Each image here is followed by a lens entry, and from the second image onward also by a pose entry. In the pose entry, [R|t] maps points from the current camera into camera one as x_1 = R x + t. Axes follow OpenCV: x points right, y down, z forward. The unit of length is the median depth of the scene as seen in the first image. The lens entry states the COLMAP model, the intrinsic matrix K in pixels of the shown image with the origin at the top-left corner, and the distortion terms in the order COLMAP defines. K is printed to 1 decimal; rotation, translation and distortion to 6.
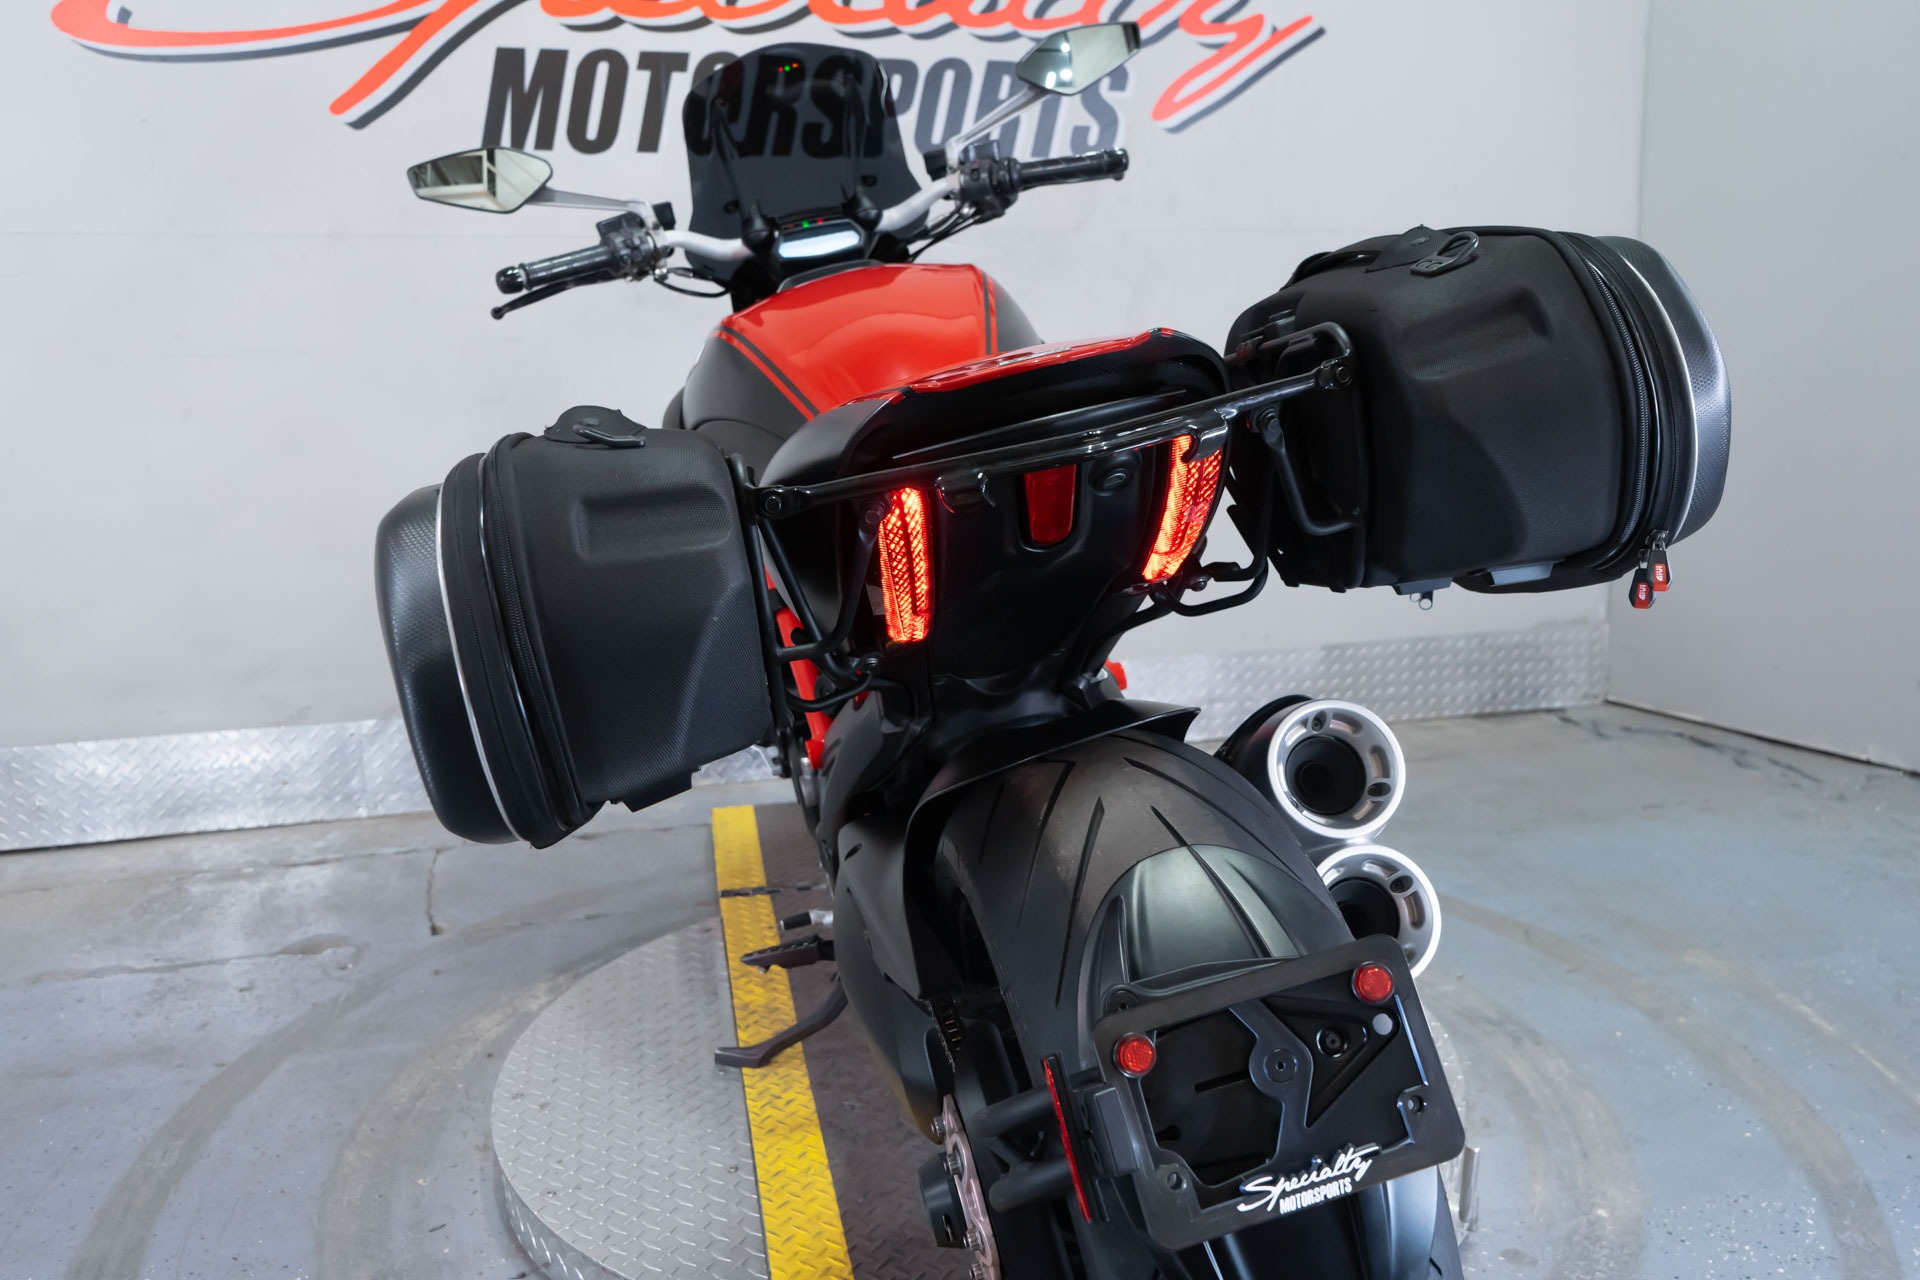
lens RADIAL K [[1584.4, 0, 960.0], [0, 1584.4, 640.0], [0, 0, 1]] dist [-0.006388, 0.009318]
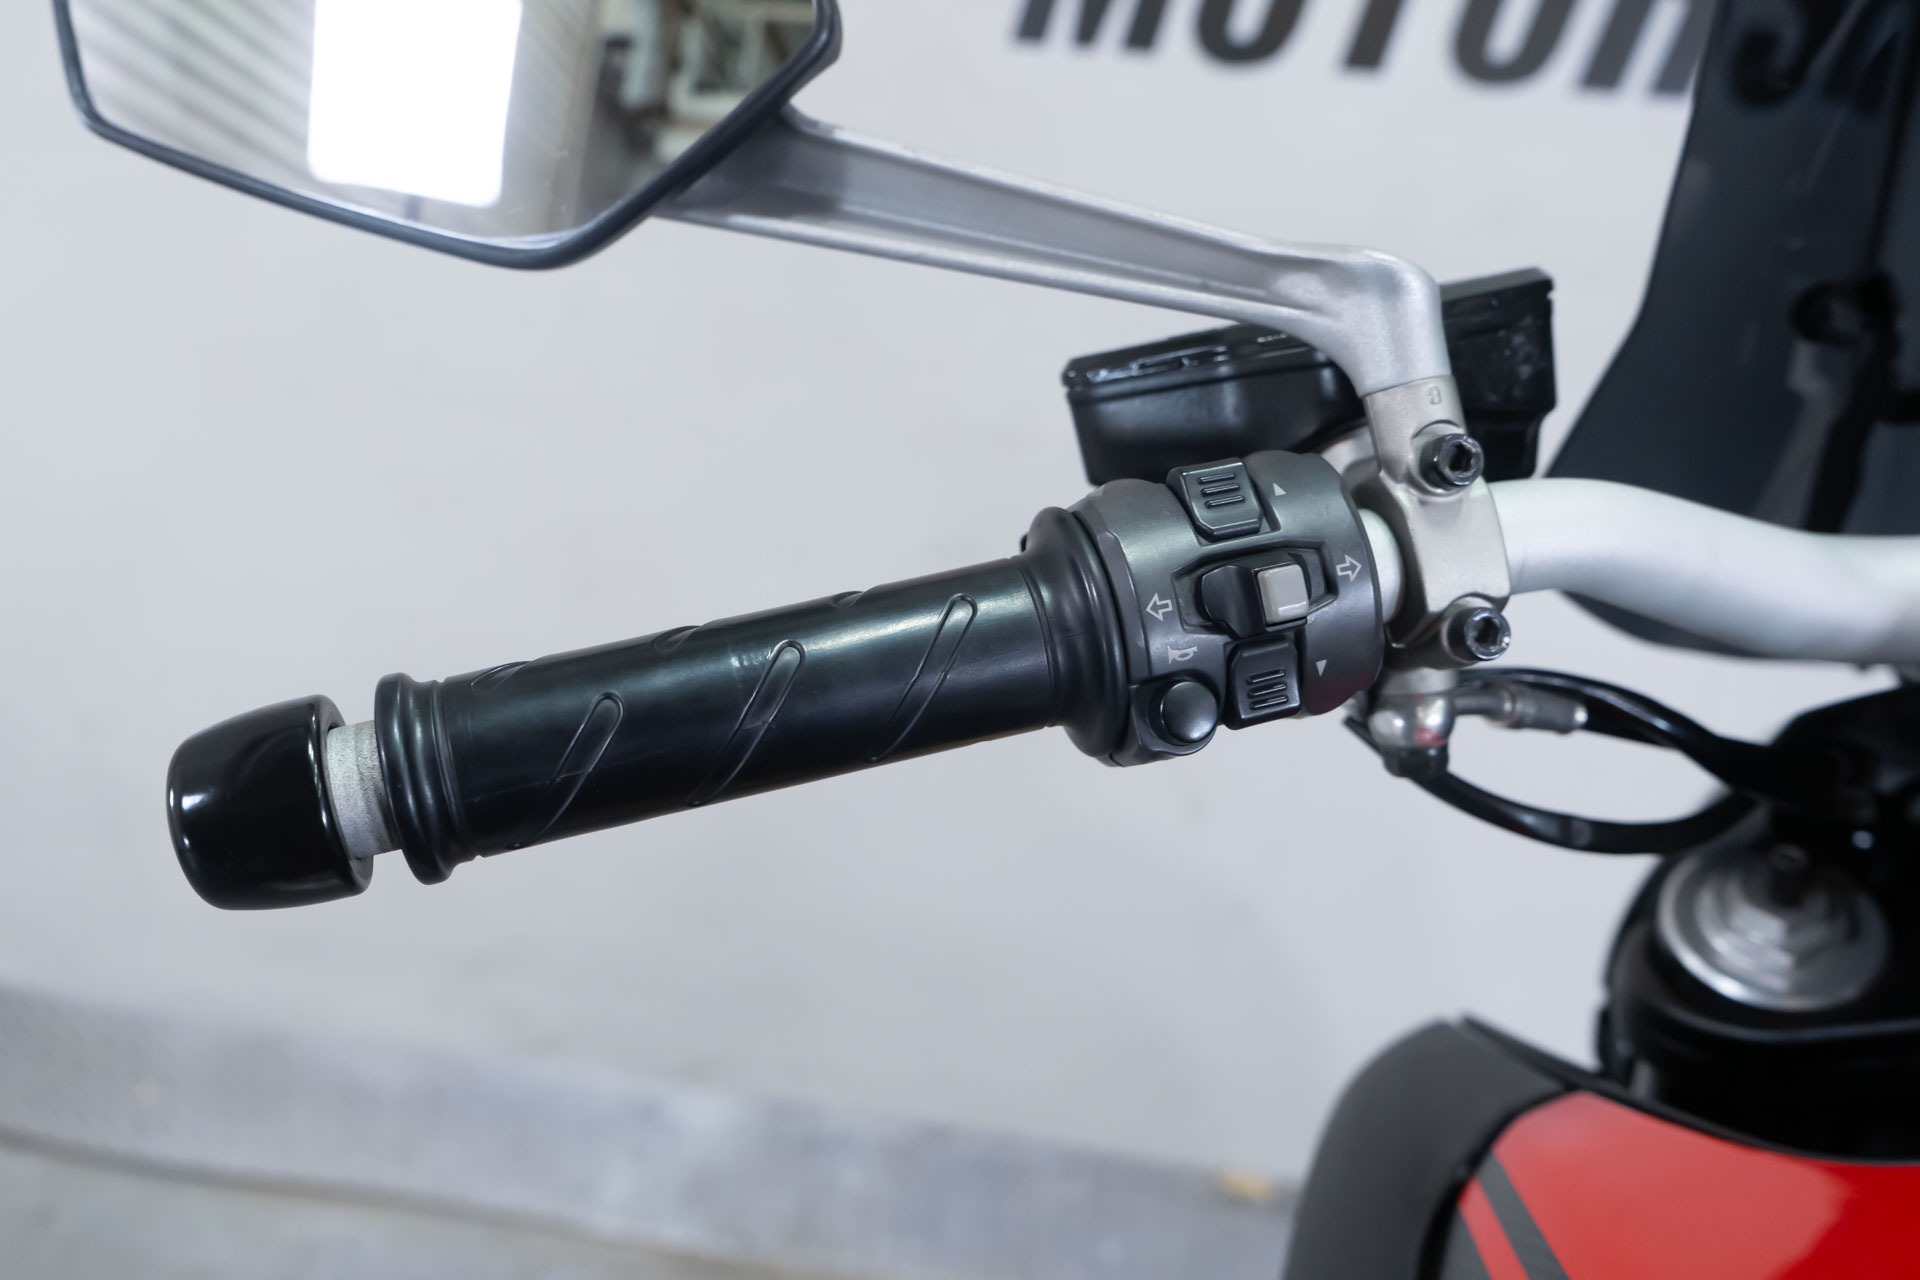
lens RADIAL K [[1593.9, 0, 960.0], [0, 1593.9, 640.0], [0, 0, 1]] dist [-0.002333, 0.003035]
pose [[0.915203, 0.187190, -0.356879, -0.122240], [-0.181474, 0.982136, 0.049766, -0.168106], [0.359820, 0.019218, 0.932824, 0.586756]]
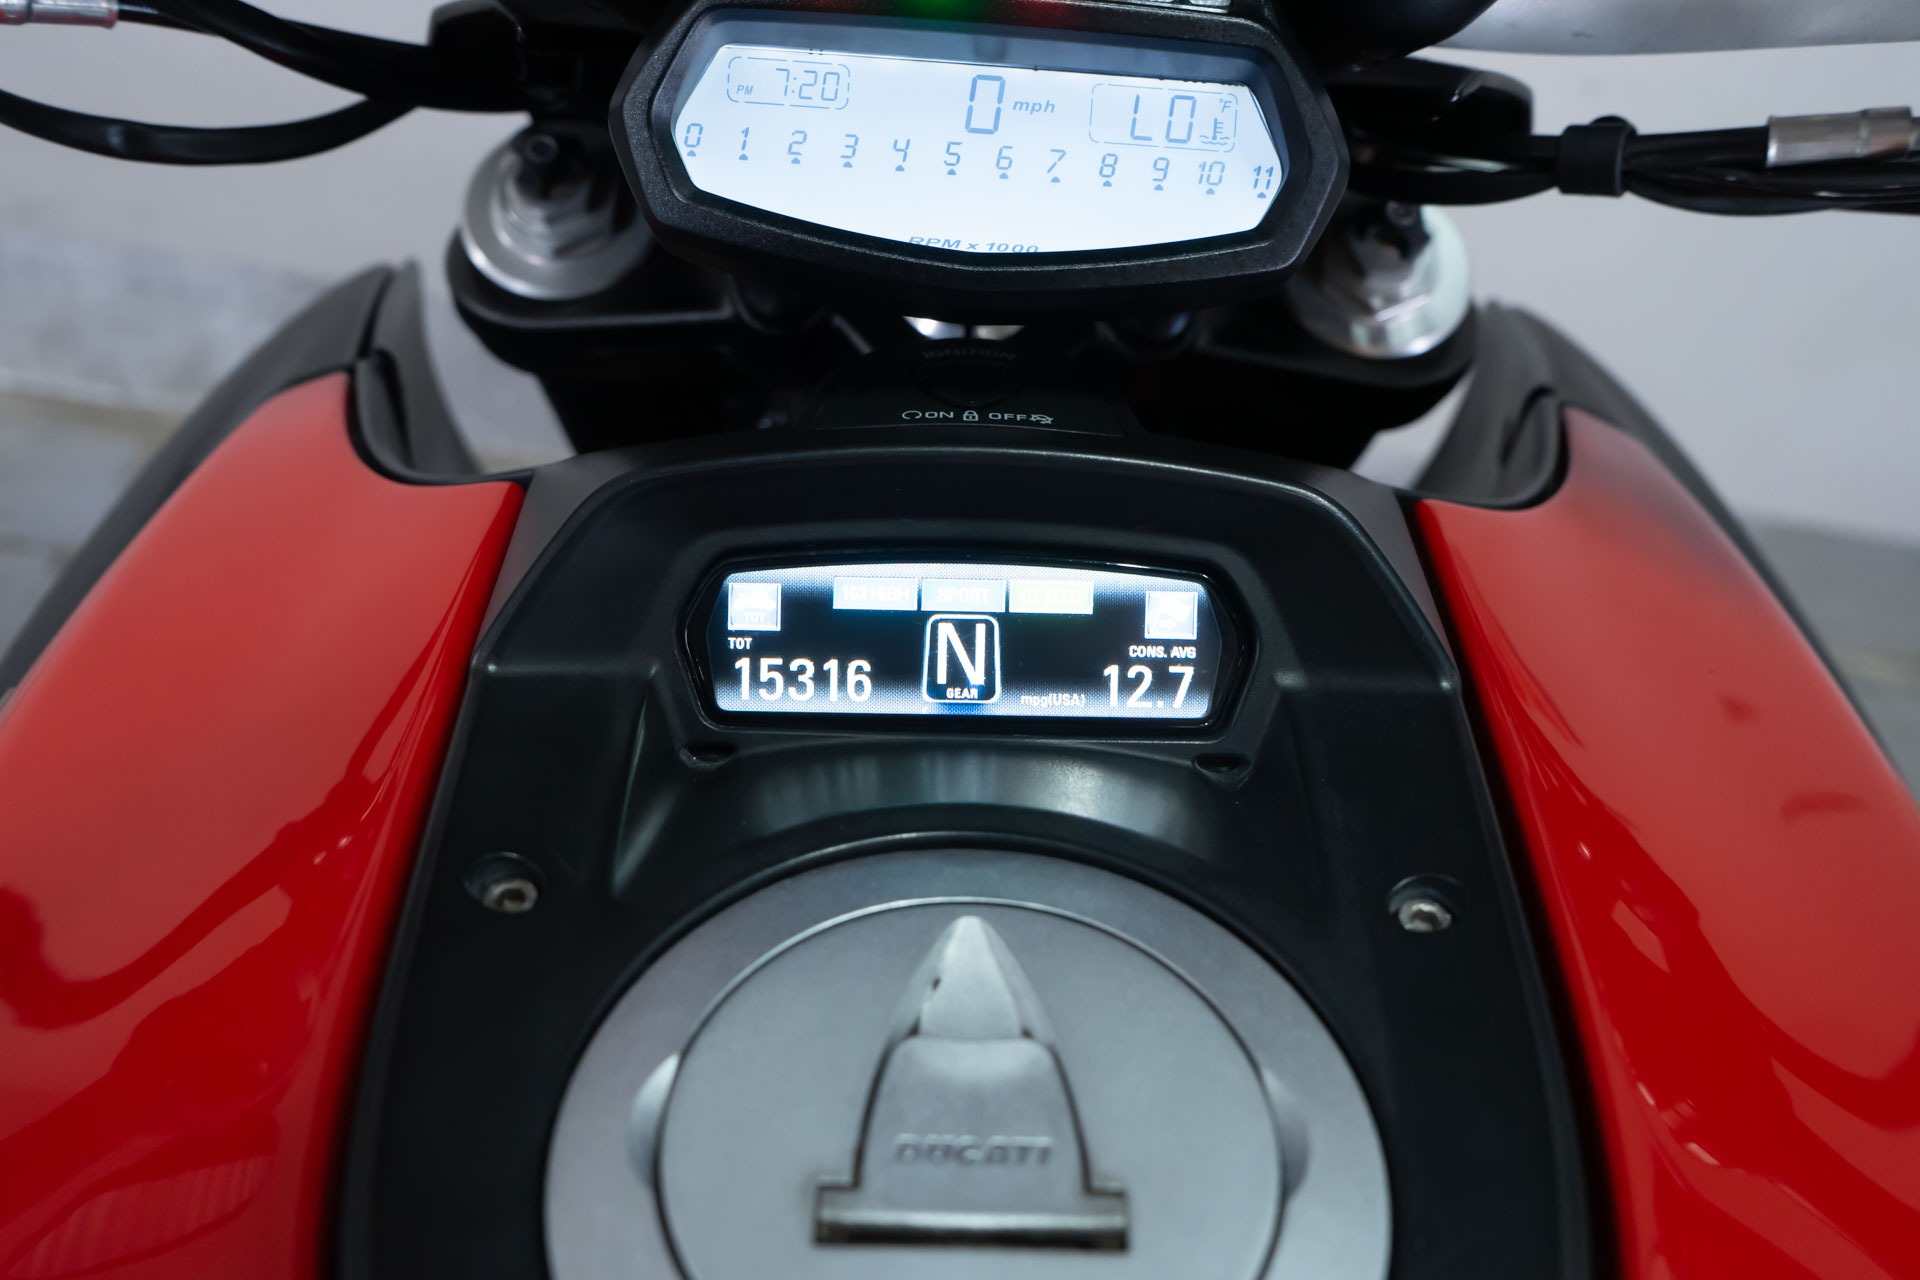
lens RADIAL K [[1593.9, 0, 960.0], [0, 1593.9, 640.0], [0, 0, 1]] dist [-0.002333, 0.003035]
pose [[0.948726, 0.314549, 0.031284, -0.057686], [-0.288906, 0.822689, 0.489609, -0.198594], [0.128269, -0.473543, 0.871381, 0.609747]]
